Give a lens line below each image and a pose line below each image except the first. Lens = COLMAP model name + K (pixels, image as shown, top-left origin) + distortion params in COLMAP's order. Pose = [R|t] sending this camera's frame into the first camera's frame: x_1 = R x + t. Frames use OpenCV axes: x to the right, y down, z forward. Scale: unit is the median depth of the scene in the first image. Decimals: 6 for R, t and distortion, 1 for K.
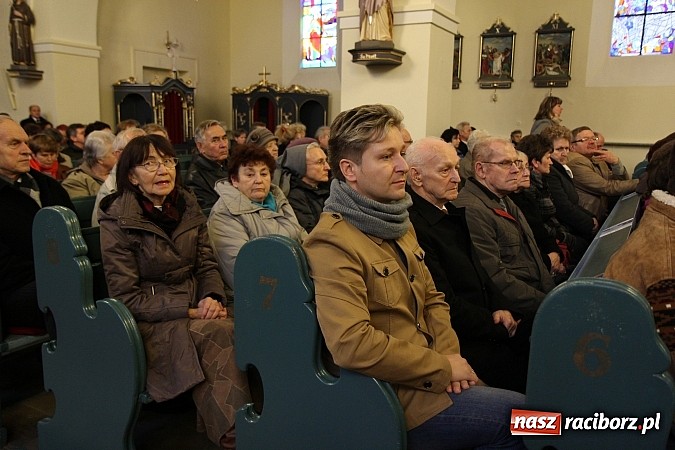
lens RADIAL K [[581.3, 0, 337.5], [0, 581.3, 225.0], [0, 0, 1]] dist [-0.083224, 0.159719]
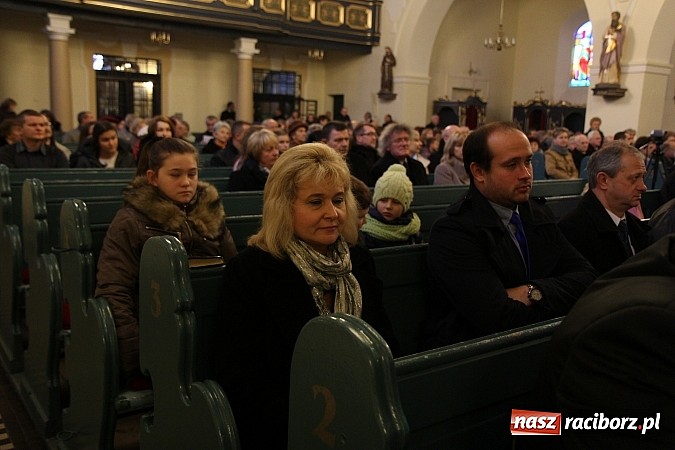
lens RADIAL K [[643.7, 0, 337.5], [0, 643.7, 225.0], [0, 0, 1]] dist [-0.037384, 0.156443]
pose [[0.913324, 0.078767, -0.399543, 0.074408], [-0.087157, 0.996191, -0.002842, 0.104441], [0.397797, 0.037418, 0.916710, -0.620952]]
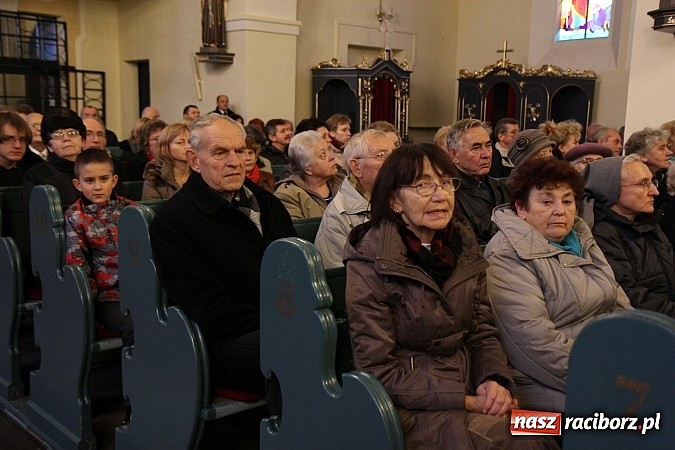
lens RADIAL K [[764.3, 0, 337.5], [0, 764.3, 225.0], [0, 0, 1]] dist [0.006561, 0.274075]
pose [[0.950614, 0.046229, -0.306914, -0.021273], [-0.056194, 0.998138, -0.023706, -0.004660], [0.305247, 0.039782, 0.951442, 0.012140]]
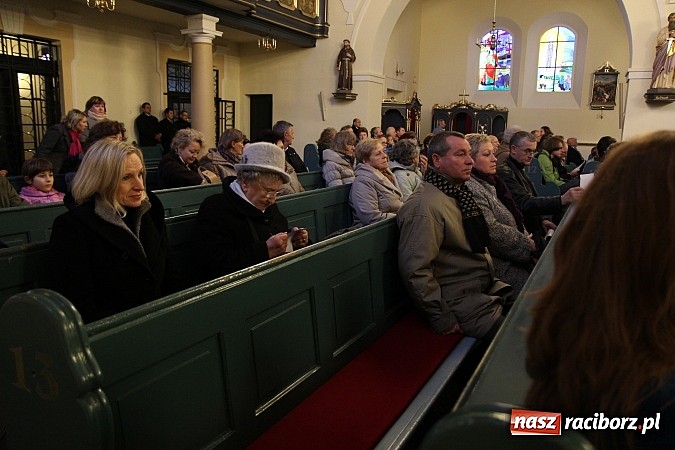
lens RADIAL K [[530.8, 0, 337.5], [0, 530.8, 225.0], [0, 0, 1]] dist [-0.098818, 0.106816]
pose [[0.999005, 0.000936, 0.044583, -0.545543], [-0.001629, 0.999878, 0.015507, 0.030186], [-0.044563, -0.015564, 0.998885, -0.263035]]
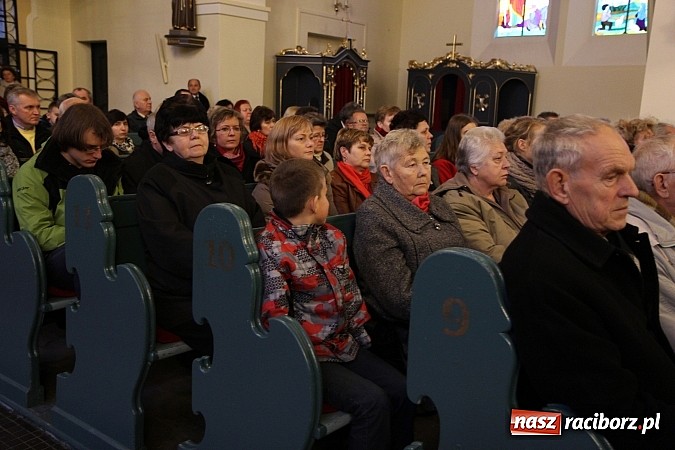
lens RADIAL K [[678.7, 0, 337.5], [0, 678.7, 225.0], [0, 0, 1]] dist [-0.025864, 0.189539]
pose [[0.986131, 0.052070, -0.157591, -0.141953], [-0.051402, 0.998643, 0.008318, -0.016500], [0.157810, -0.000102, 0.987470, 0.068427]]
